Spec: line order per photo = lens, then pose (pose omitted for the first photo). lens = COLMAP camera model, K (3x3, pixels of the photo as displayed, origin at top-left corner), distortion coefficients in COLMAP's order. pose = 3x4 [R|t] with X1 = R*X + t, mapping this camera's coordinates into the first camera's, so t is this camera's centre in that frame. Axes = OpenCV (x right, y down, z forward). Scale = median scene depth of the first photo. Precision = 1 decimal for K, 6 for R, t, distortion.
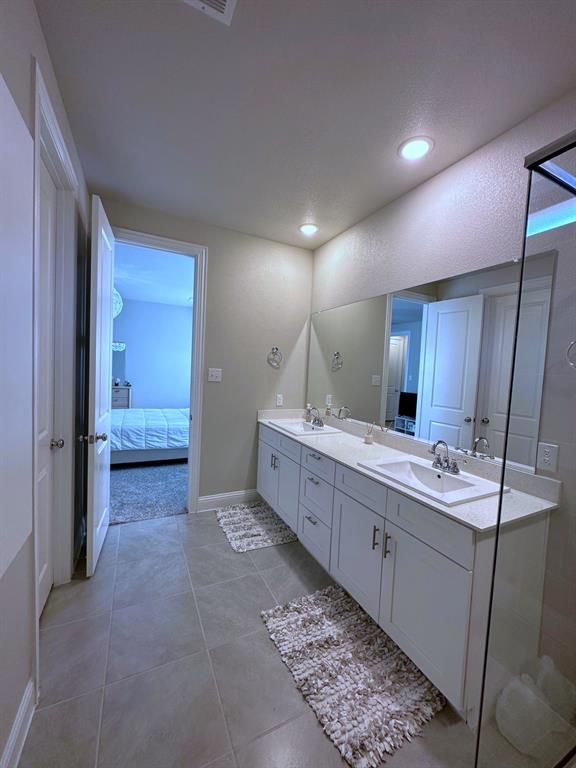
lens RADIAL K [[306.0, 0, 288.7], [0, 306.0, 387.7], [0, 0, 1]] dist [-0.004225, 0.000438]
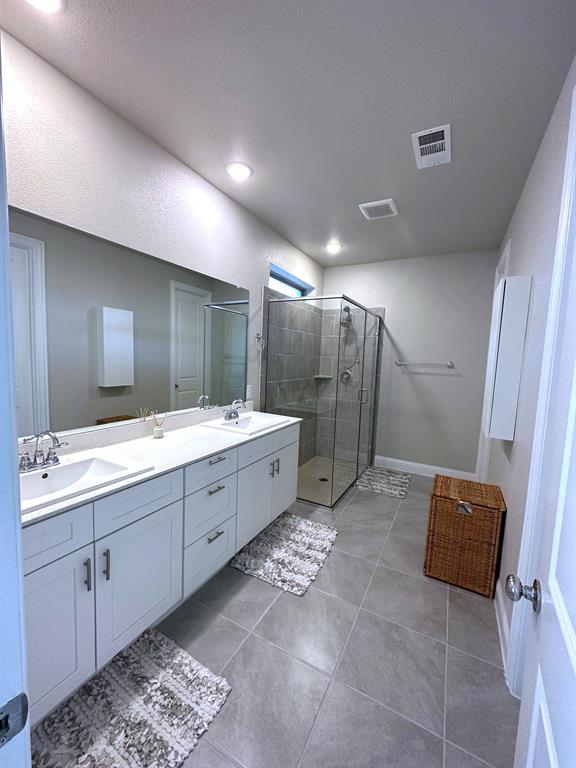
lens RADIAL K [[306.0, 0, 288.1], [0, 306.0, 382.8], [0, 0, 1]] dist [-0.004225, 0.000438]
pose [[-0.571478, -0.142750, 0.808106, -0.620273], [-0.020075, 0.986891, 0.160135, -0.110675], [-0.820372, 0.075291, -0.566853, 1.216979]]
